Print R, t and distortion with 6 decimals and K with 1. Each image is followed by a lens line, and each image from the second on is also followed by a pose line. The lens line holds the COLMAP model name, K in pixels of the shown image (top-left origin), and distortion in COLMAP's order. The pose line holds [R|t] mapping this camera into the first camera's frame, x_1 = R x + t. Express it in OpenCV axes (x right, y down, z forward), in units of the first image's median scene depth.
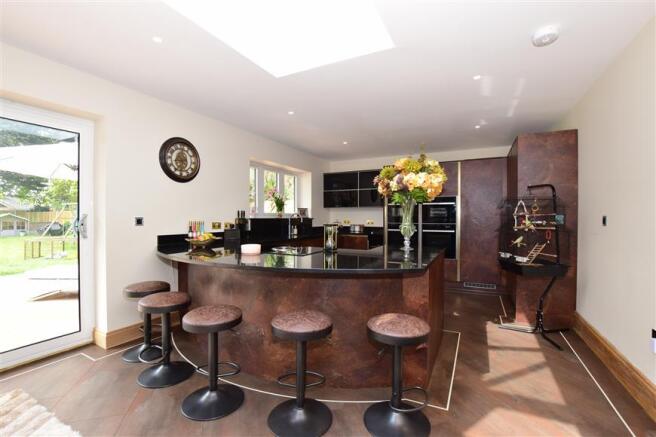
lens RADIAL K [[299.6, 0, 328.7], [0, 299.6, 216.3], [0, 0, 1]] dist [0.000096, 0.000271]
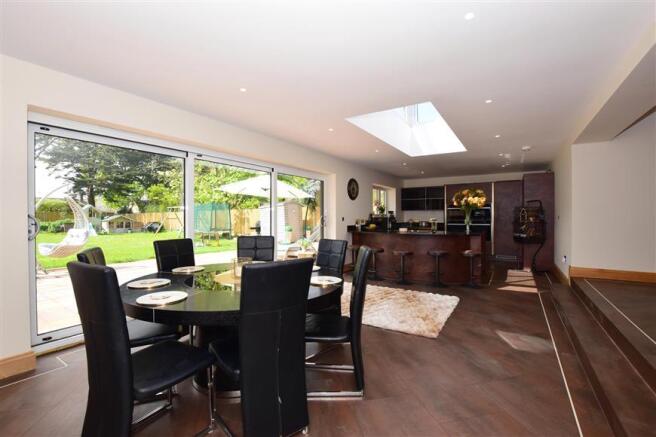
lens RADIAL K [[299.6, 0, 327.8], [0, 299.6, 222.0], [0, 0, 1]] dist [0.000096, 0.000271]
pose [[0.995564, -0.004402, -0.093985, -0.329487], [0.006375, 0.999765, 0.020702, -0.004982], [0.093871, -0.021209, 0.995358, -0.760801]]
